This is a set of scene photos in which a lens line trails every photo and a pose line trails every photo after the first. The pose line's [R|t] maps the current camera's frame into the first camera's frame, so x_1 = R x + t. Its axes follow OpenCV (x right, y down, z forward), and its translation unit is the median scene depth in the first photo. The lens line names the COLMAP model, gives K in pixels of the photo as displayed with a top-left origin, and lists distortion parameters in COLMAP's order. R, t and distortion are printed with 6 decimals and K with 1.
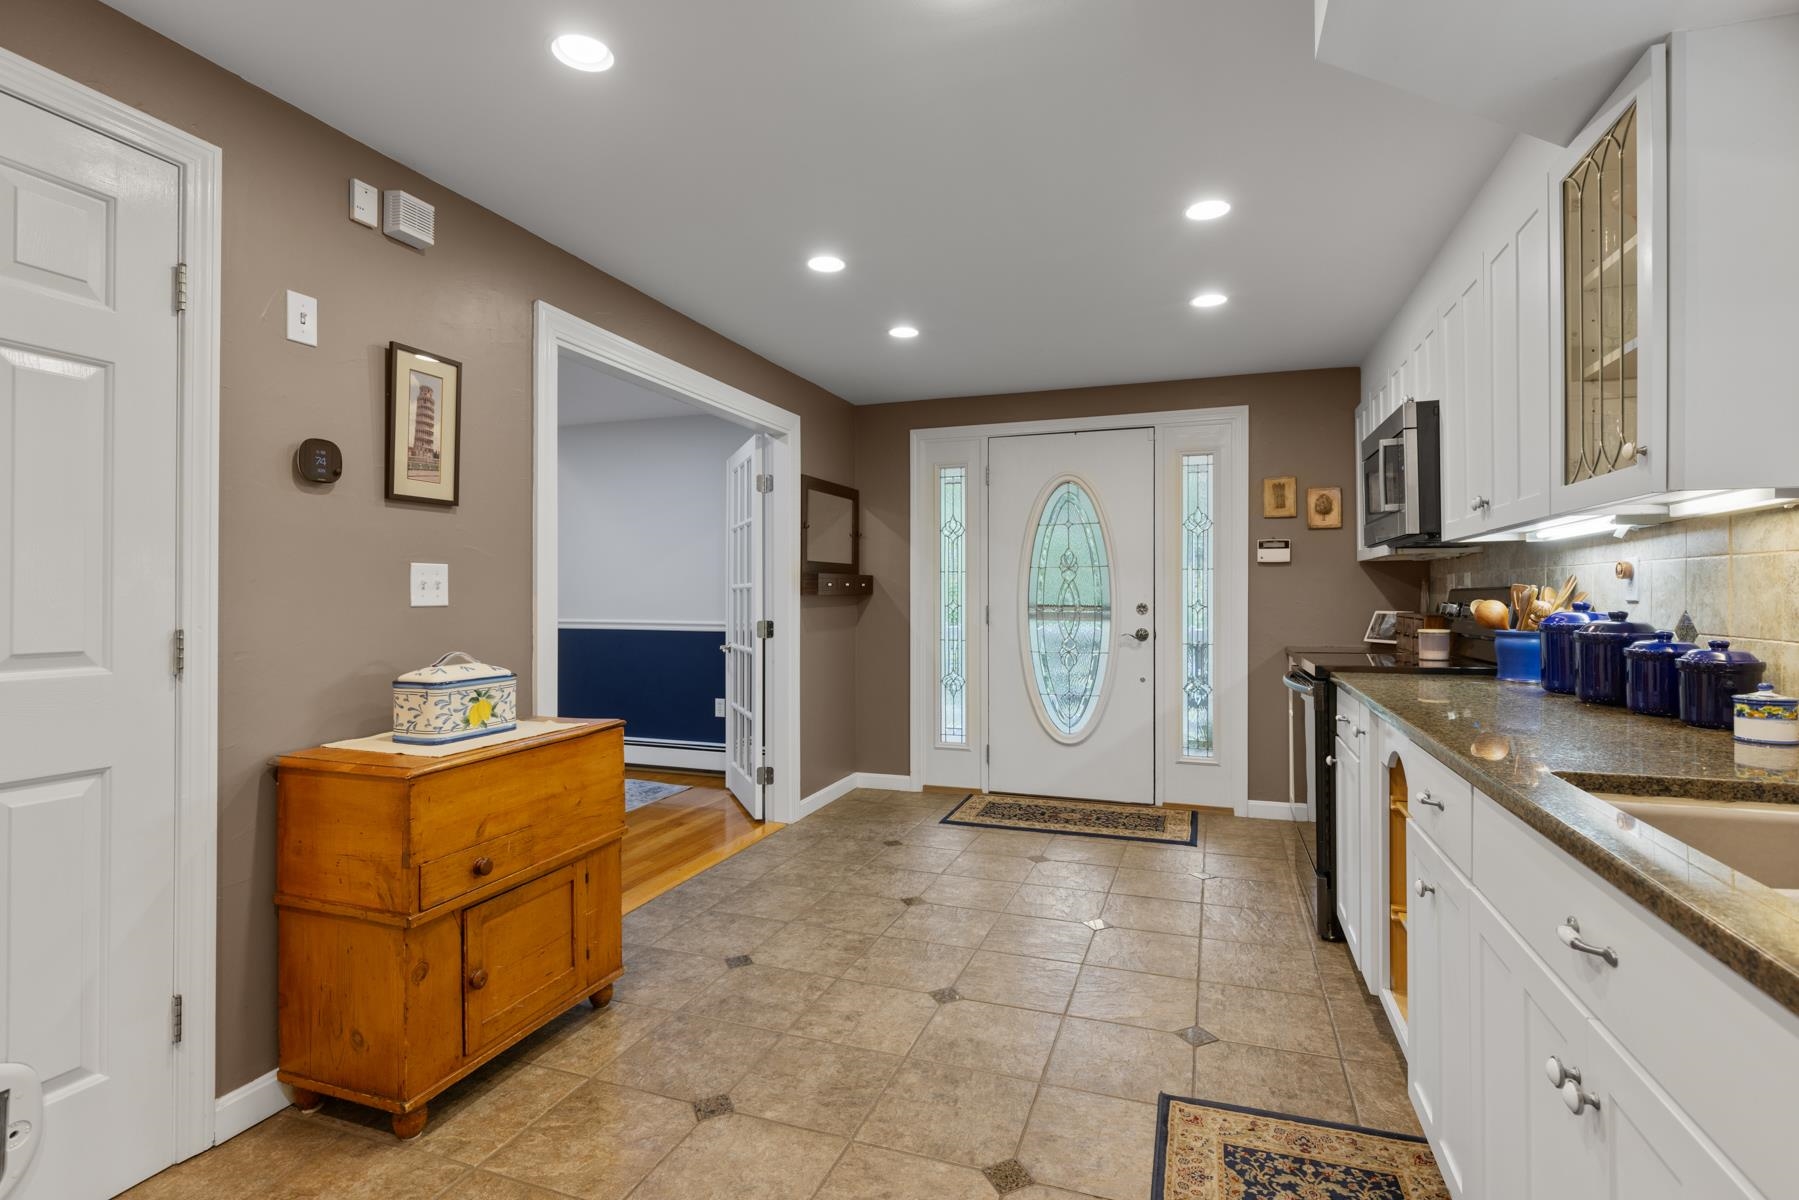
lens RADIAL K [[846.8, 0, 911.0], [0, 846.8, 595.6], [0, 0, 1]] dist [-0.004179, 0.000045]
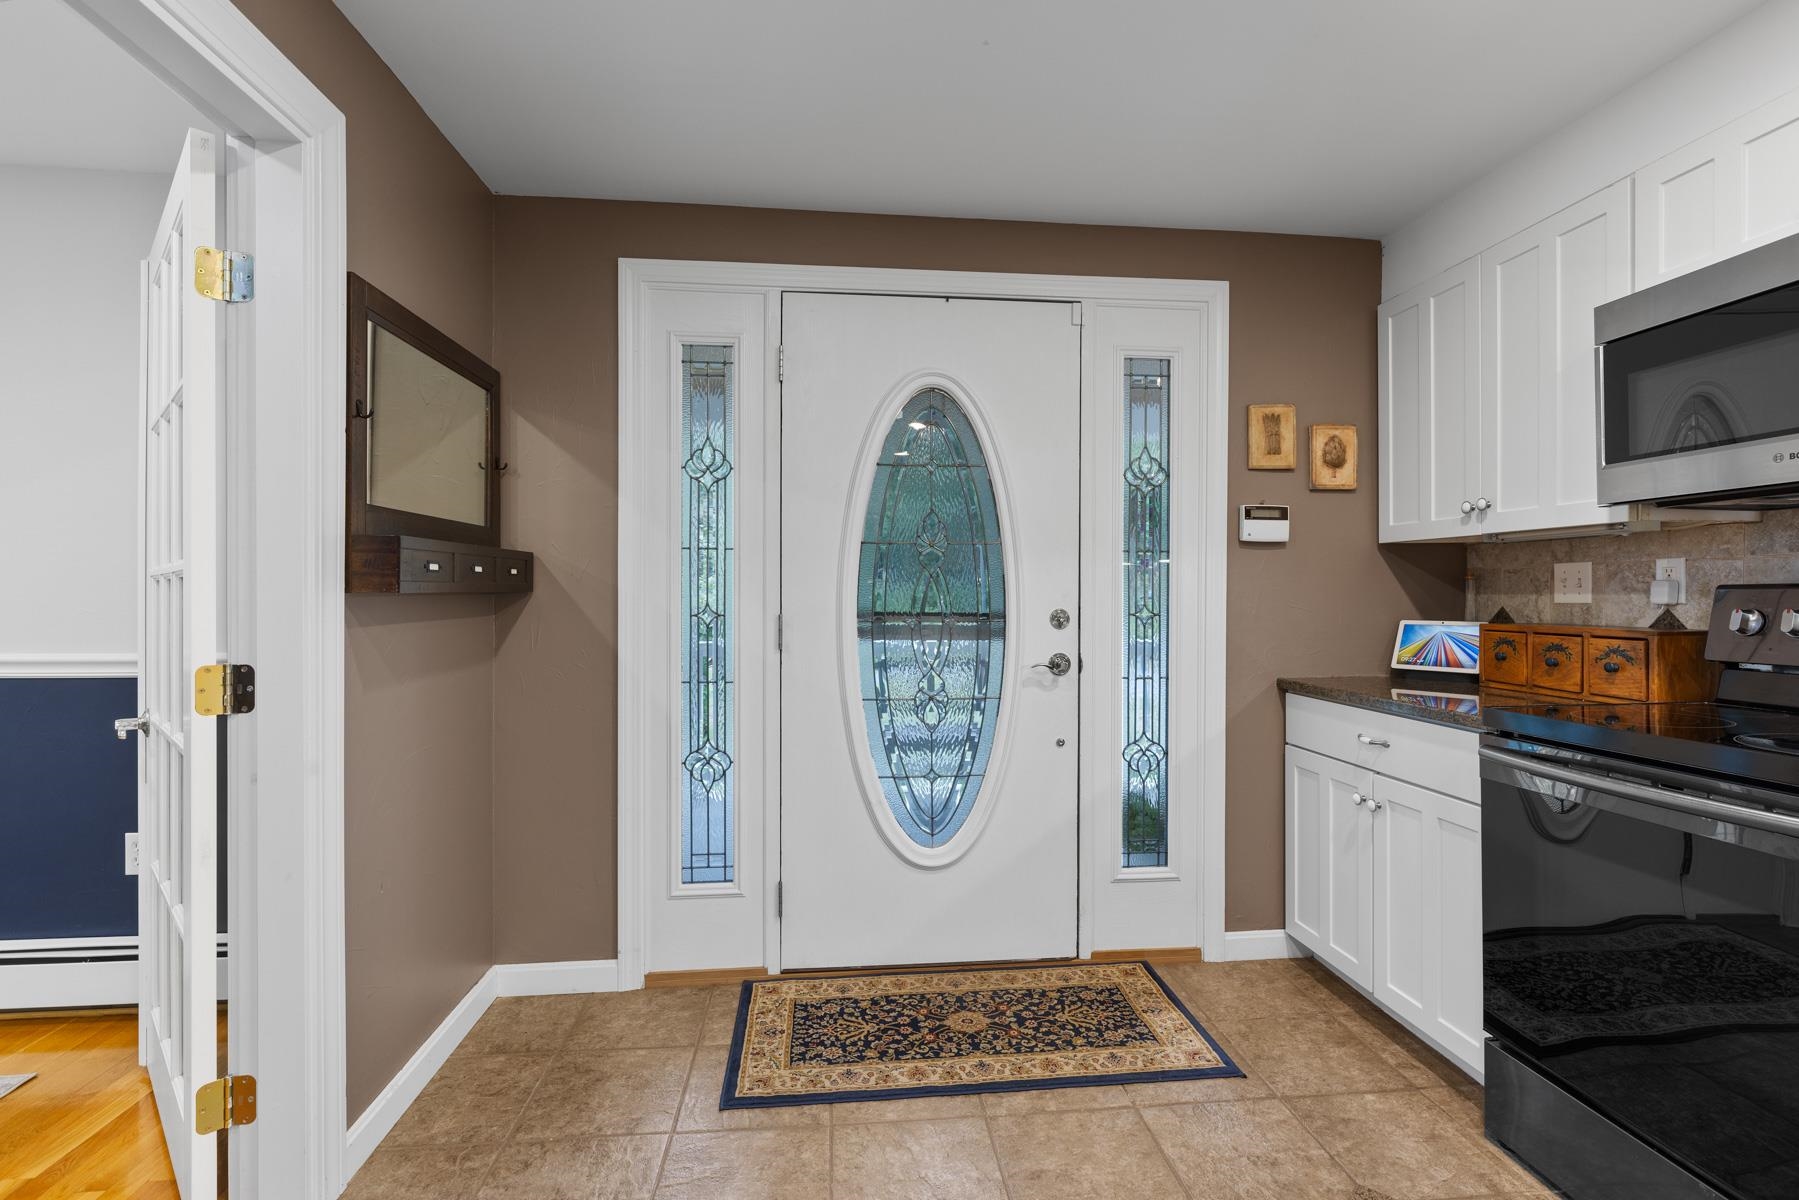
lens RADIAL K [[846.8, 0, 917.8], [0, 846.8, 597.8], [0, 0, 1]] dist [-0.004179, 0.000045]
pose [[0.905548, 0.000497, 0.424243, -0.057660], [-0.003163, 0.999979, 0.005578, -0.001392], [-0.424231, -0.006393, 0.905531, 0.534946]]
